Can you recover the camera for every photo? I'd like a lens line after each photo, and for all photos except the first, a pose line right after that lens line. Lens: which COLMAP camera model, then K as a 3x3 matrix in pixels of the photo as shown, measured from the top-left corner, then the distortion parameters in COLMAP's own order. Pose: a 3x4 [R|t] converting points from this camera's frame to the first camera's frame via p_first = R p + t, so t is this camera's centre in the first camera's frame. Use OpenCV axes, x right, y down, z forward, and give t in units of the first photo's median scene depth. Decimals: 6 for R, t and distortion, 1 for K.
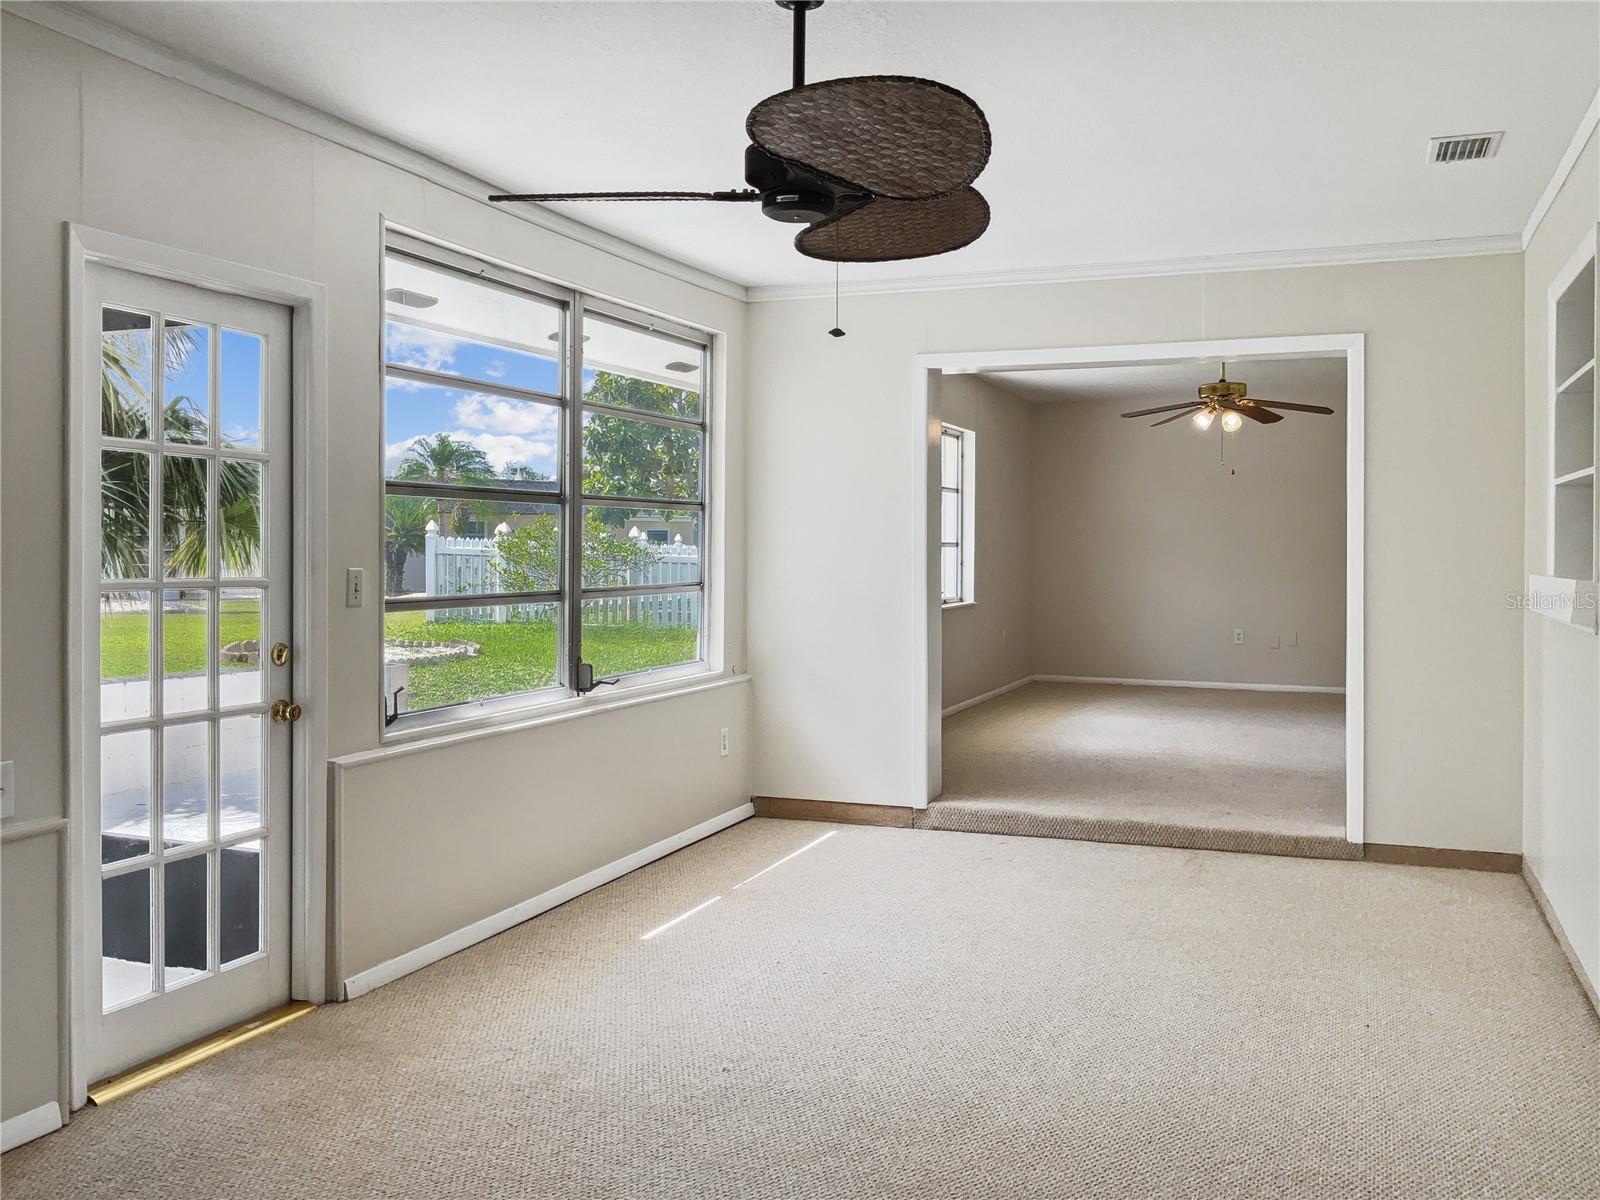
lens RADIAL K [[1377.8, 0, 800.0], [0, 1377.8, 600.0], [0, 0, 1]] dist [0.037007, -0.078173]
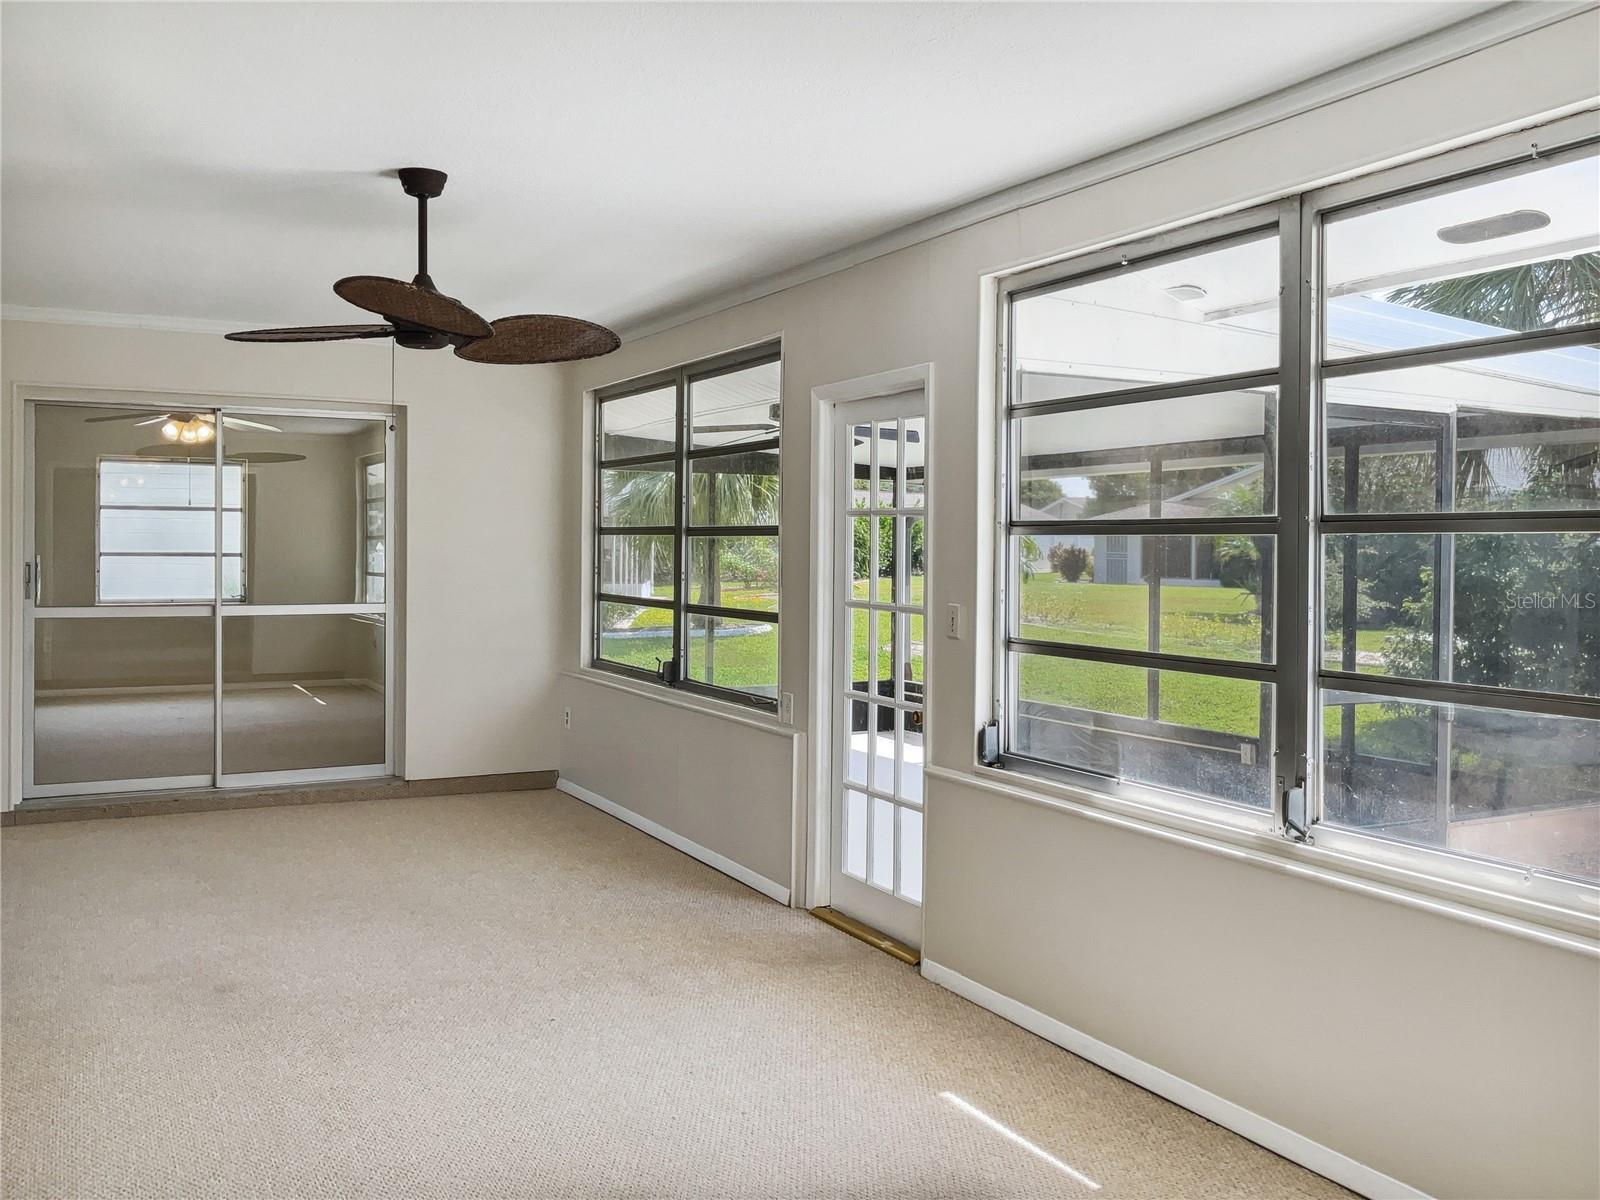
lens RADIAL K [[1395.5, 0, 800.0], [0, 1395.5, 600.0], [0, 0, 1]] dist [-0.284621, 0.438885]
pose [[-0.653362, 0.022421, -0.756713, 0.484698], [-0.039197, 0.997219, 0.063390, -0.075290], [0.756030, 0.071078, -0.650666, 1.332151]]
